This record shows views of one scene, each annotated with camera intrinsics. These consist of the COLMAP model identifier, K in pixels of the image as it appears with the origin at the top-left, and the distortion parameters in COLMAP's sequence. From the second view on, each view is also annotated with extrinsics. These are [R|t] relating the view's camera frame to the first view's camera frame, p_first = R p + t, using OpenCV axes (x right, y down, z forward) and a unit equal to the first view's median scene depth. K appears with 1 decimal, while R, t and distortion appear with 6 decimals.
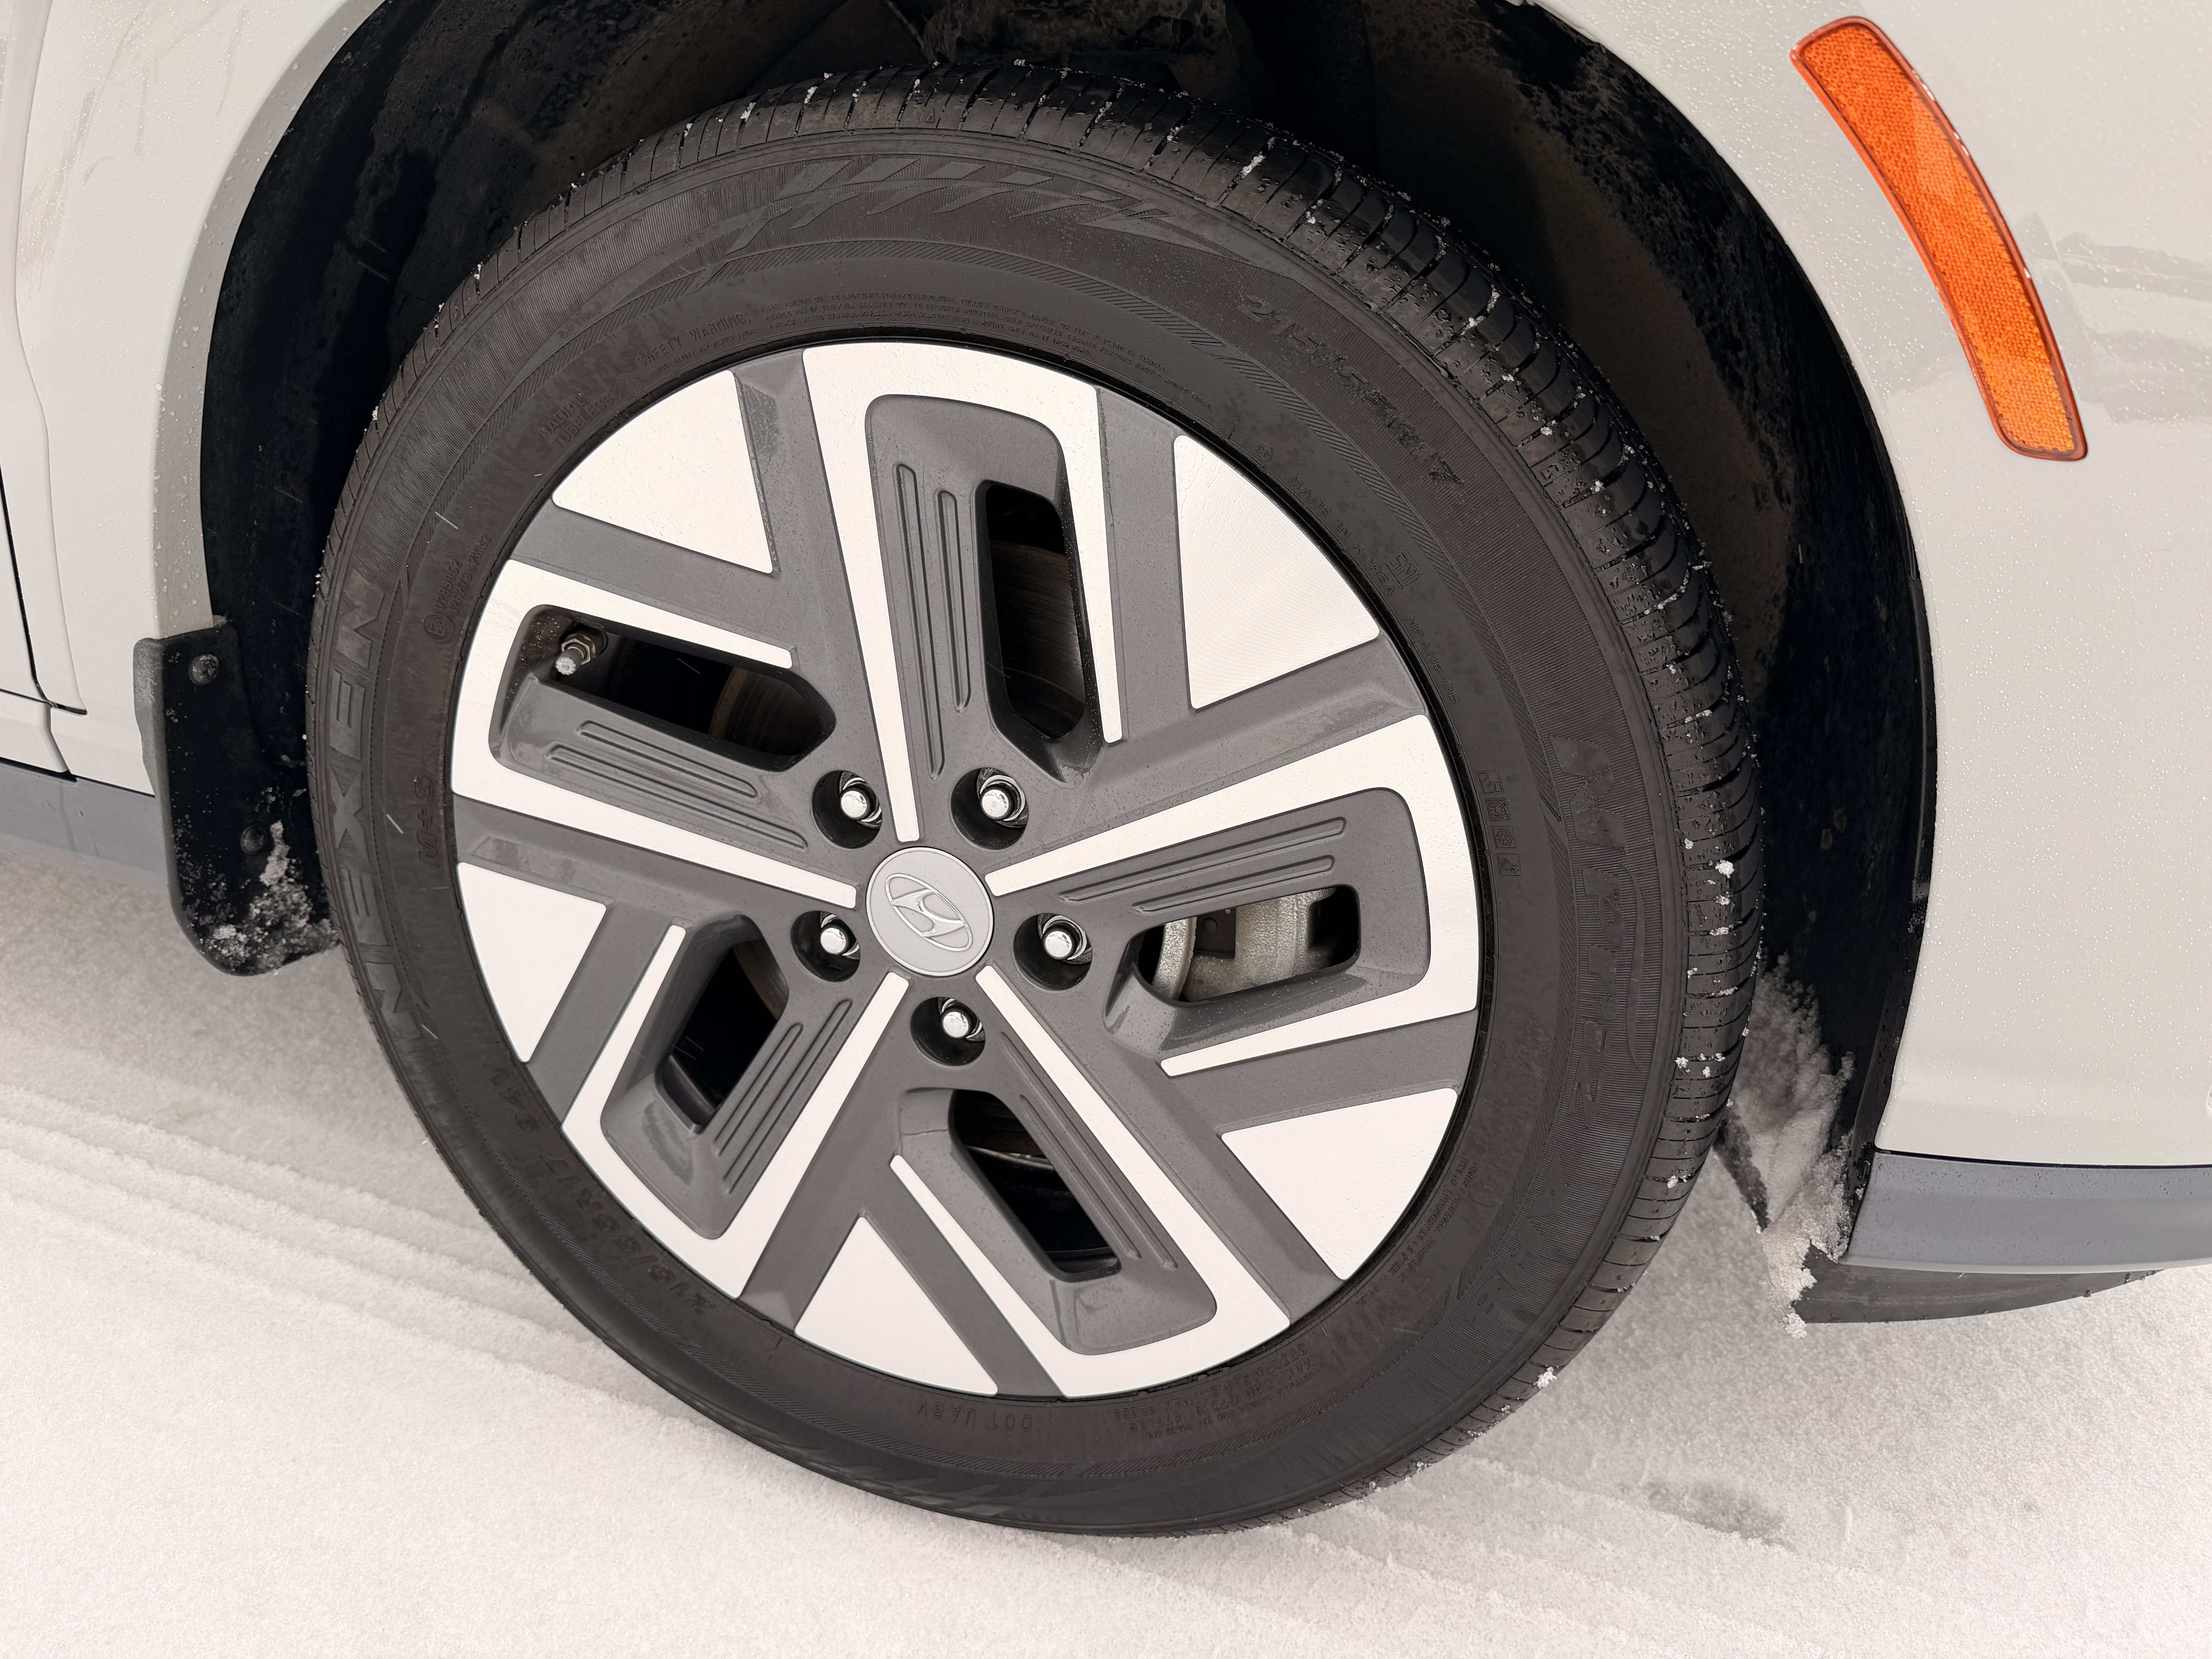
lens RADIAL K [[1604.1, 0, 1116.9], [0, 1604.1, 834.5], [0, 0, 1]] dist [0.025169, -0.024567]
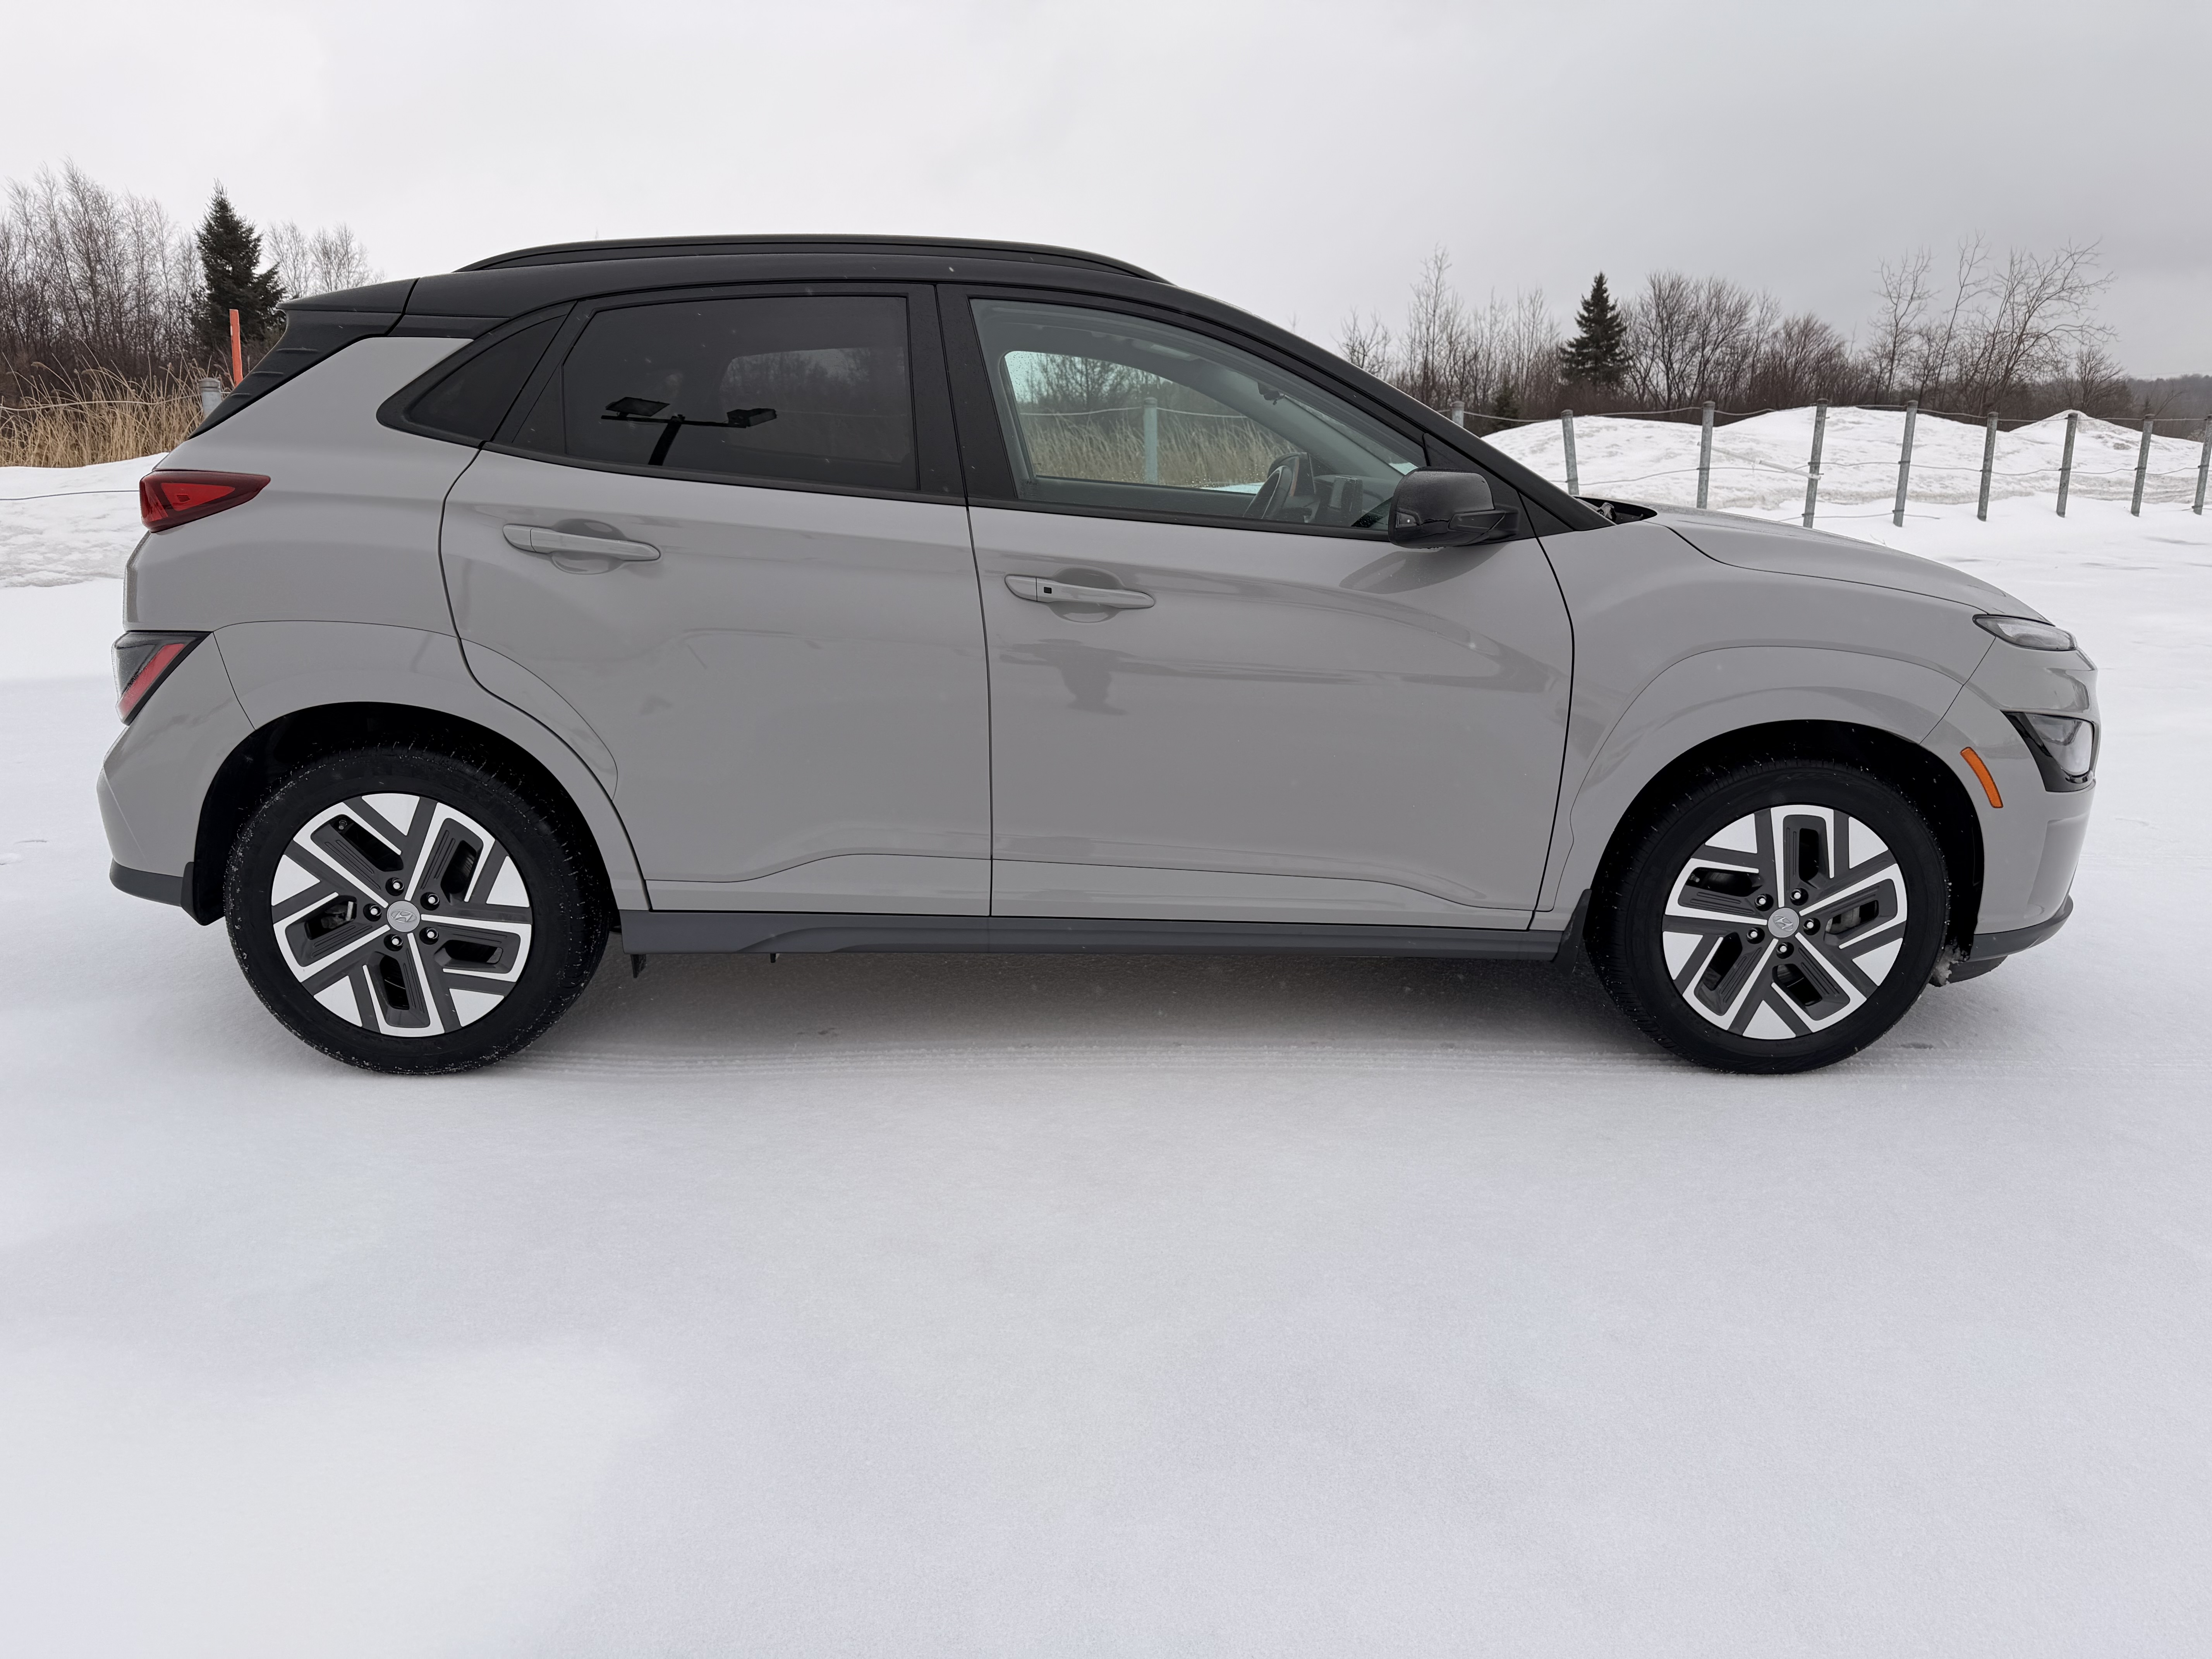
lens RADIAL K [[1604.1, 0, 1097.3], [0, 1604.1, 835.4], [0, 0, 1]] dist [0.025169, -0.024567]
pose [[0.940012, -0.137093, 0.312382, -3.293595], [0.163598, 0.984692, -0.060148, -0.234045], [-0.299354, 0.107645, 0.948051, -2.715620]]
